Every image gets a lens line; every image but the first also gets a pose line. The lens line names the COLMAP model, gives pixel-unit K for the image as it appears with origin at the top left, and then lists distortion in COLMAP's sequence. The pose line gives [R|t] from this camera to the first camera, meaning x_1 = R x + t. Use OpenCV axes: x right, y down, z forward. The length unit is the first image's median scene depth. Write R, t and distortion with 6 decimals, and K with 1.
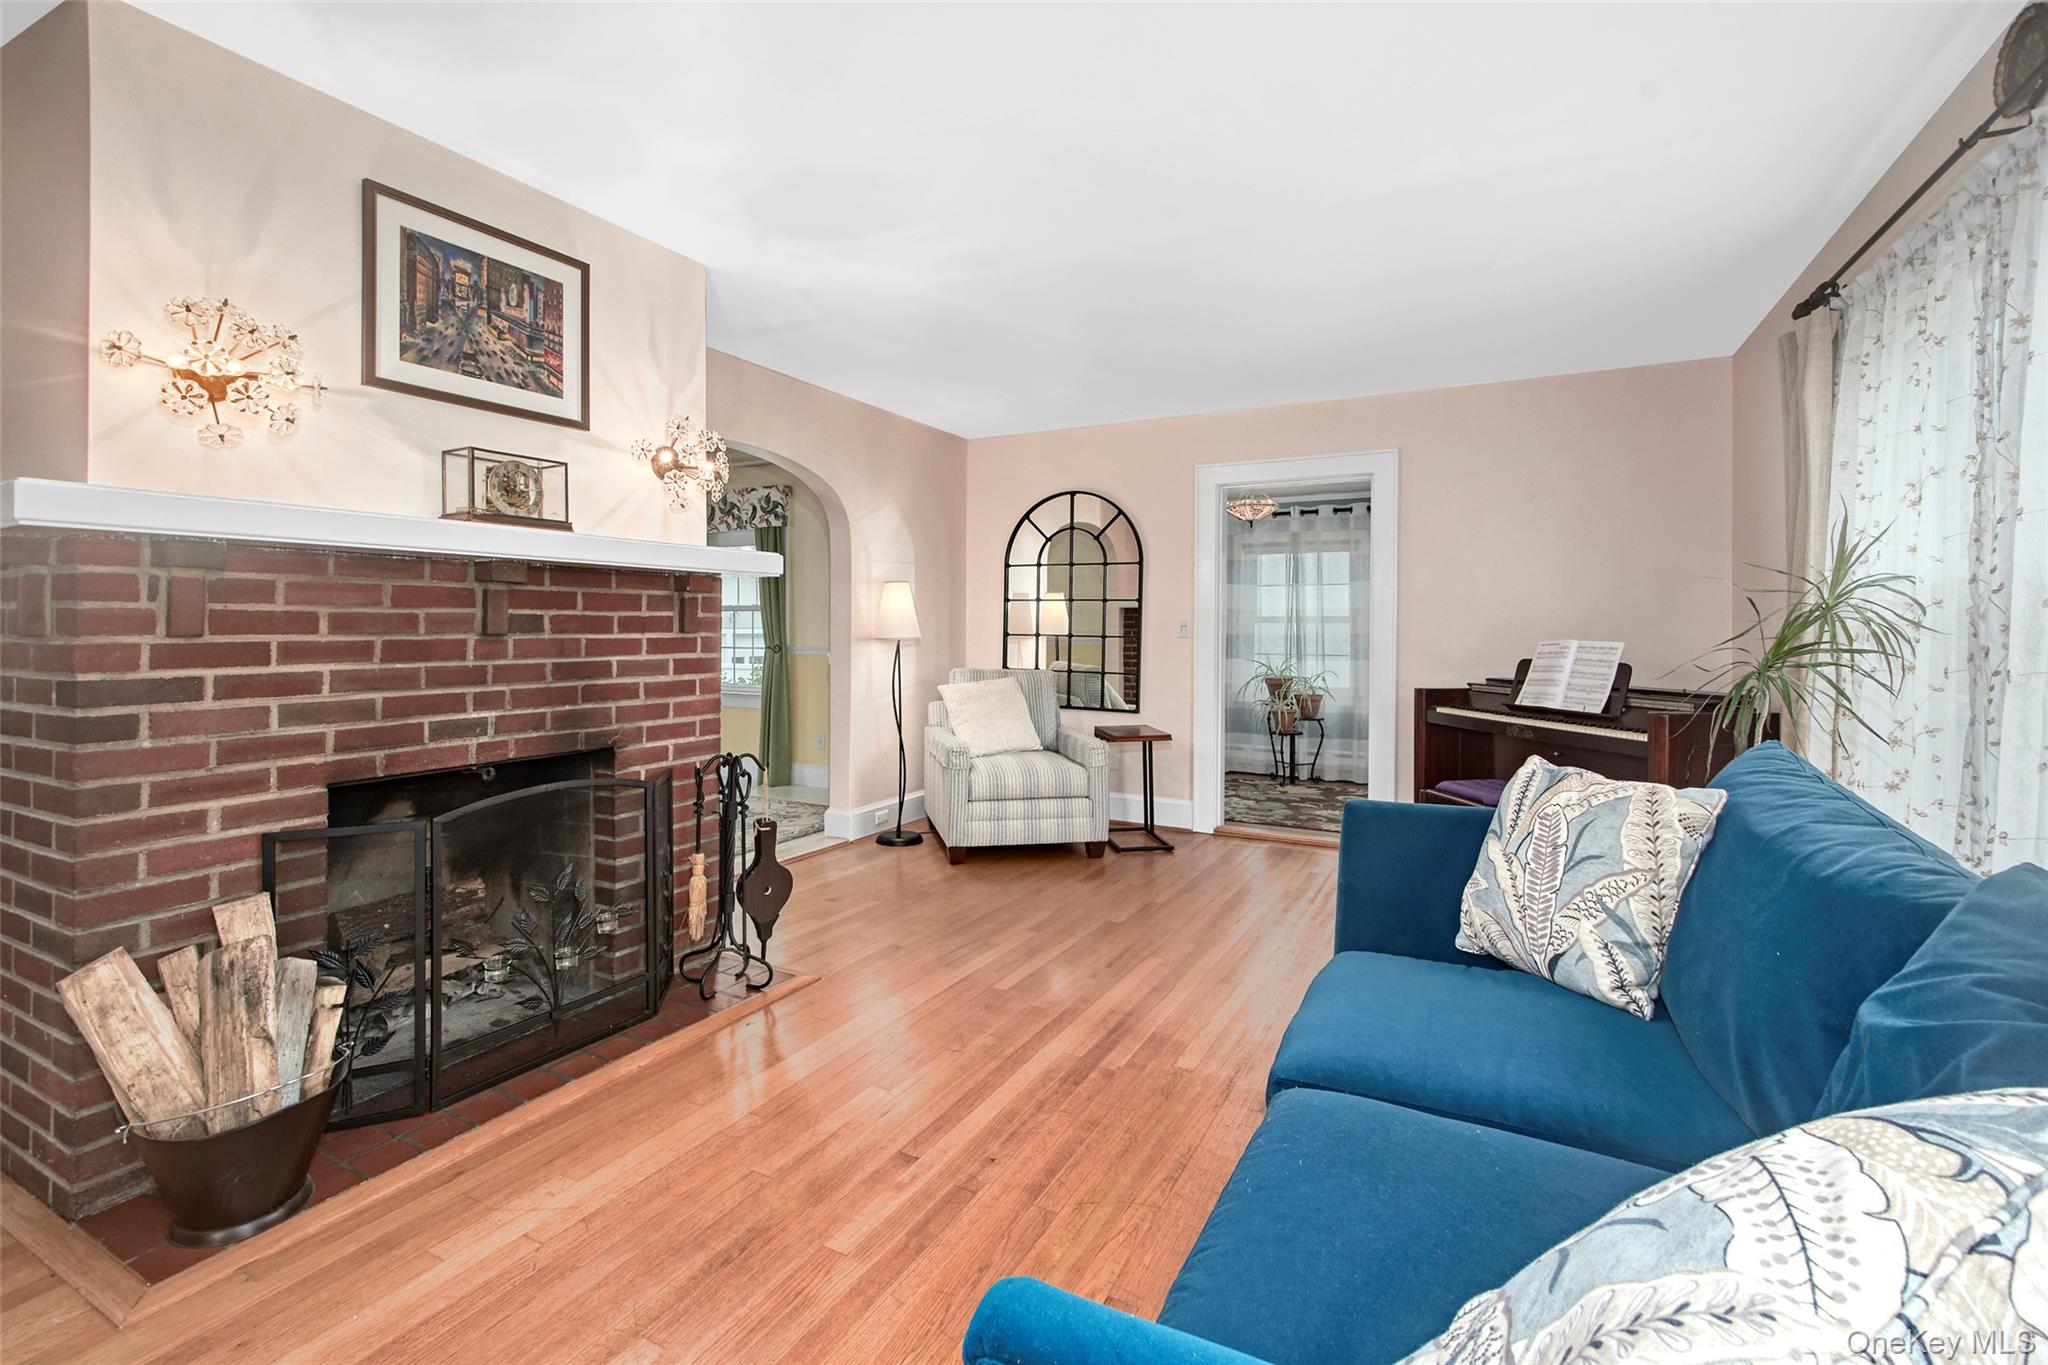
lens RADIAL K [[938.4, 0, 1014.0], [0, 938.4, 633.2], [0, 0, 1]] dist [0.000444, -0.000499]
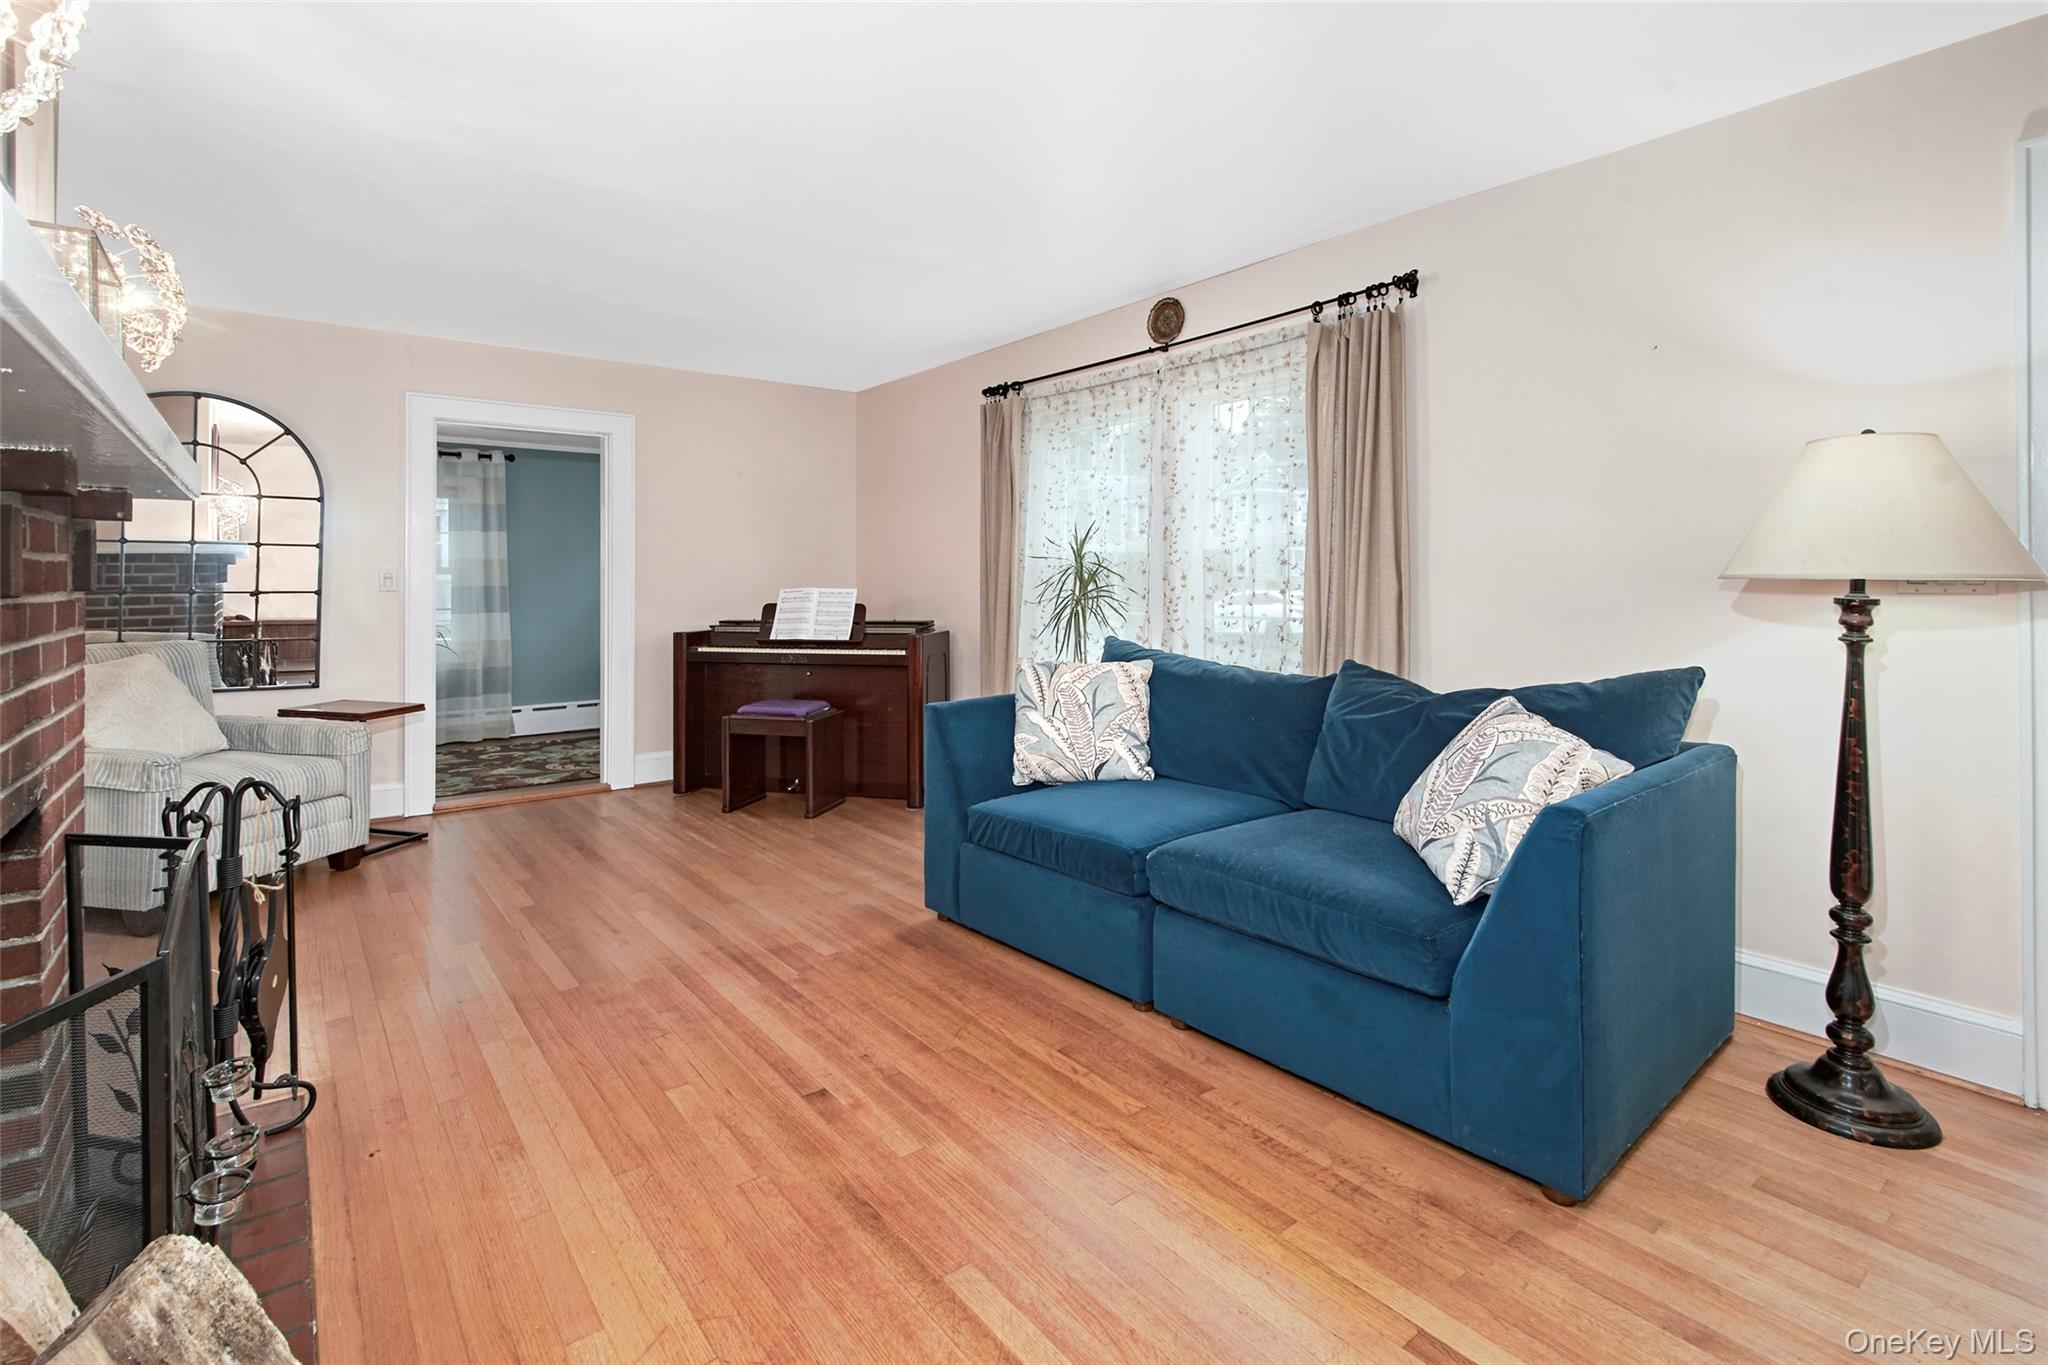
lens RADIAL K [[916.0, 0, 1026.9], [0, 916.0, 592.8], [0, 0, 1]] dist [0.000364, -0.000092]
pose [[0.408172, -0.017256, 0.912742, -0.805214], [0.008931, 0.999849, 0.014909, -0.003770], [-0.912861, 0.002067, 0.408265, 0.327307]]
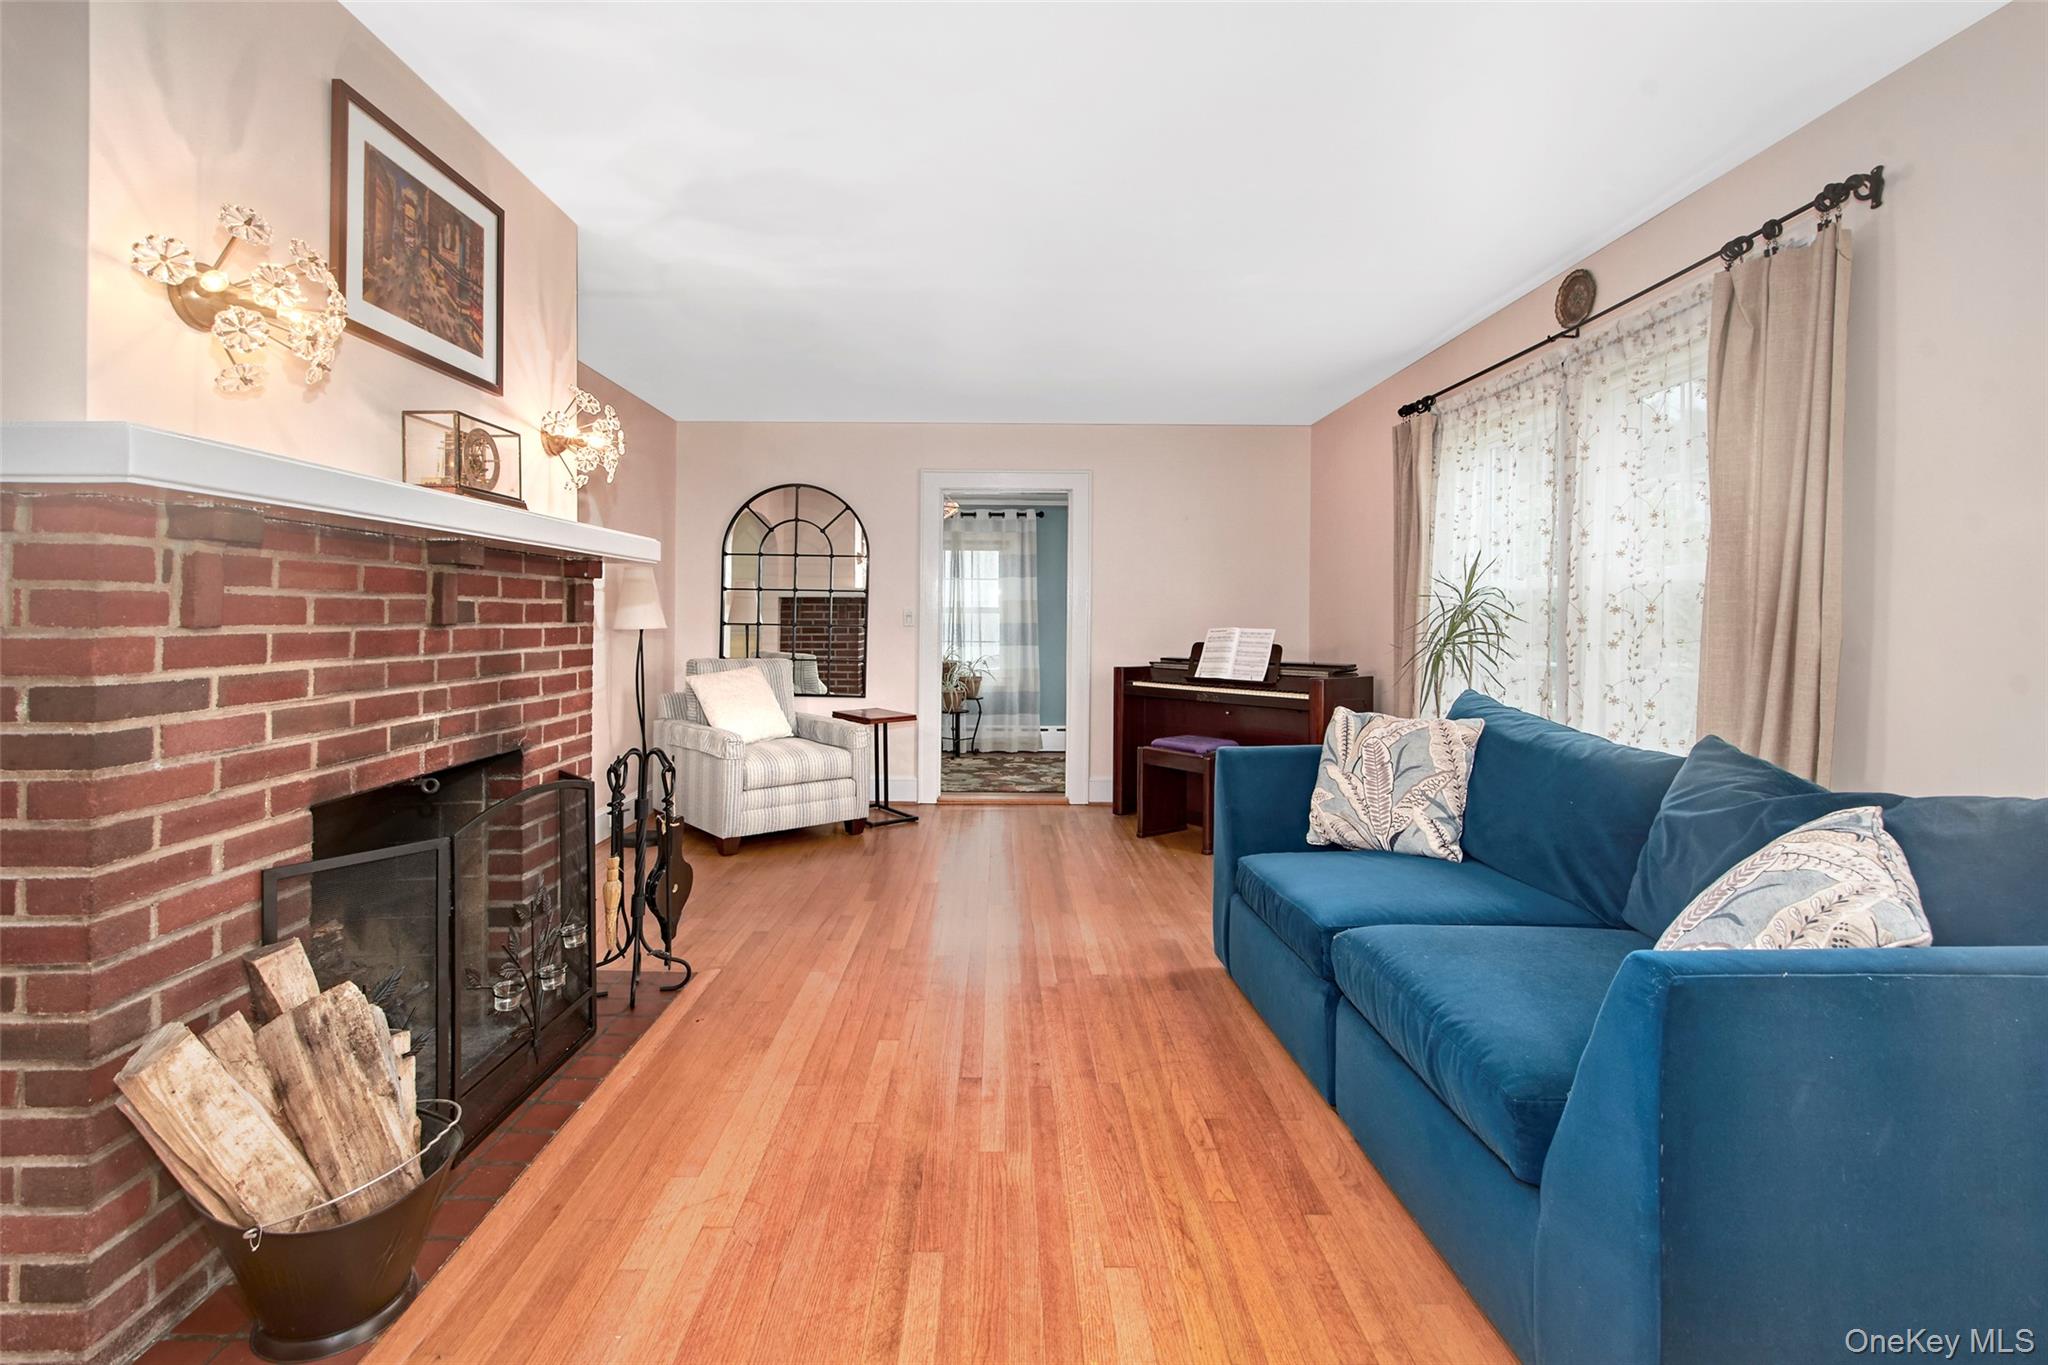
lens RADIAL K [[927.7, 0, 1031.6], [0, 927.7, 624.2], [0, 0, 1]] dist [0.000036, -0.000216]
pose [[0.872611, -0.001367, 0.488414, -0.523583], [0.000244, 0.999997, 0.002364, -0.000948], [-0.488416, -0.001944, 0.872609, -0.021064]]
